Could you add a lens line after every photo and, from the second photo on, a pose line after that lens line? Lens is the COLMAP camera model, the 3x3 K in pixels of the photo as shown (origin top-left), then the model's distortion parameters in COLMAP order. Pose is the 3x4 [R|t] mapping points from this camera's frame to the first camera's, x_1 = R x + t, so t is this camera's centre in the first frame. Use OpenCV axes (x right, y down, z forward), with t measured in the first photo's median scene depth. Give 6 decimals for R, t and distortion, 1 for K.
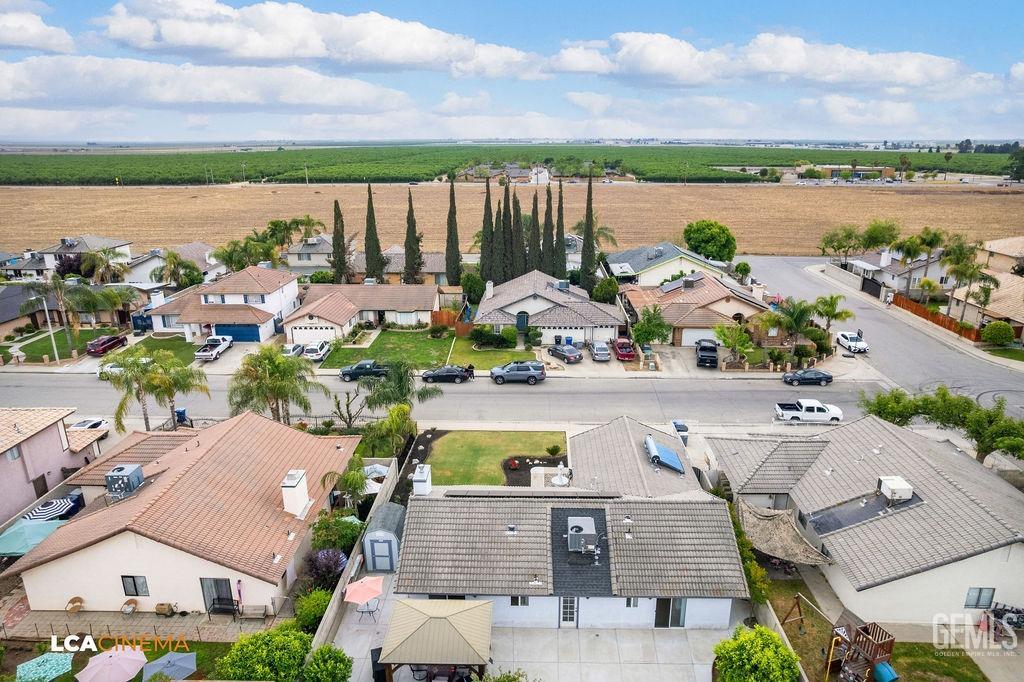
lens RADIAL K [[654.0, 0, 512.0], [0, 654.0, 341.0], [0, 0, 1]] dist [-0.041948, 0.002669]
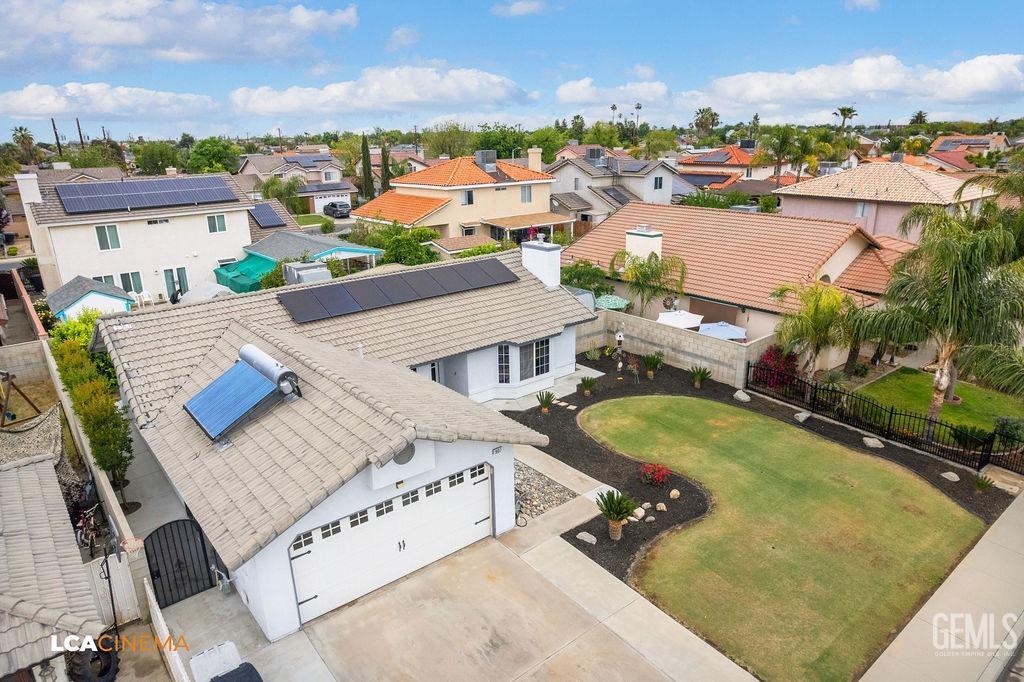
lens RADIAL K [[654.0, 0, 512.0], [0, 654.0, 341.0], [0, 0, 1]] dist [-0.041948, 0.002669]
pose [[-0.749929, 0.219527, -0.624030, 0.437021], [-0.179765, 0.840204, 0.511607, -0.098197], [0.636624, 0.495848, -0.590631, 1.652714]]
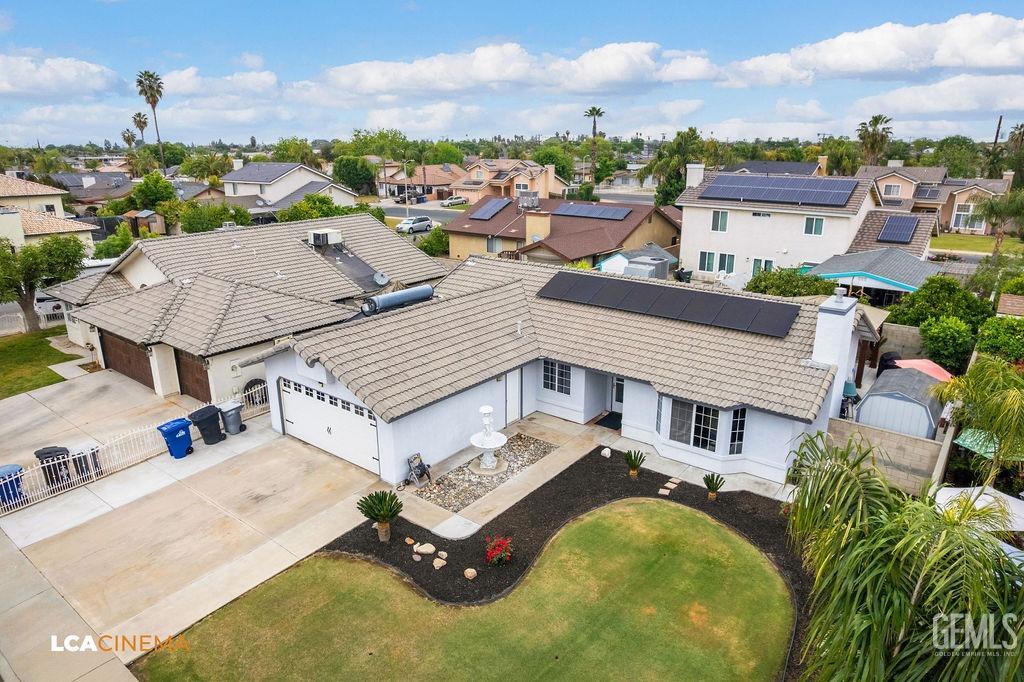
lens RADIAL K [[654.0, 0, 512.0], [0, 654.0, 341.0], [0, 0, 1]] dist [-0.041948, 0.002669]
pose [[-0.807647, -0.163179, 0.566639, -0.254150], [0.188428, 0.839145, 0.510226, -0.102554], [-0.558750, 0.518853, -0.646985, 1.677382]]
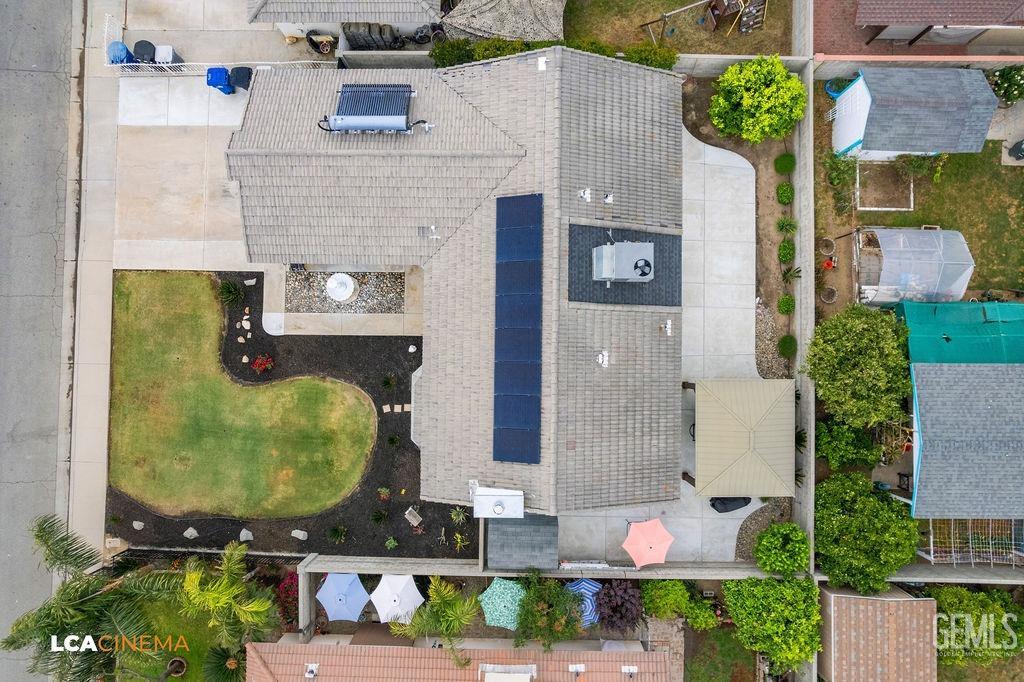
lens RADIAL K [[654.0, 0, 512.0], [0, 654.0, 341.0], [0, 0, 1]] dist [-0.041948, 0.002669]
pose [[-0.023941, -0.998891, 0.040547, -0.008027], [0.314595, 0.030970, 0.948721, -0.427830], [-0.948924, 0.035469, 0.313505, 0.872894]]
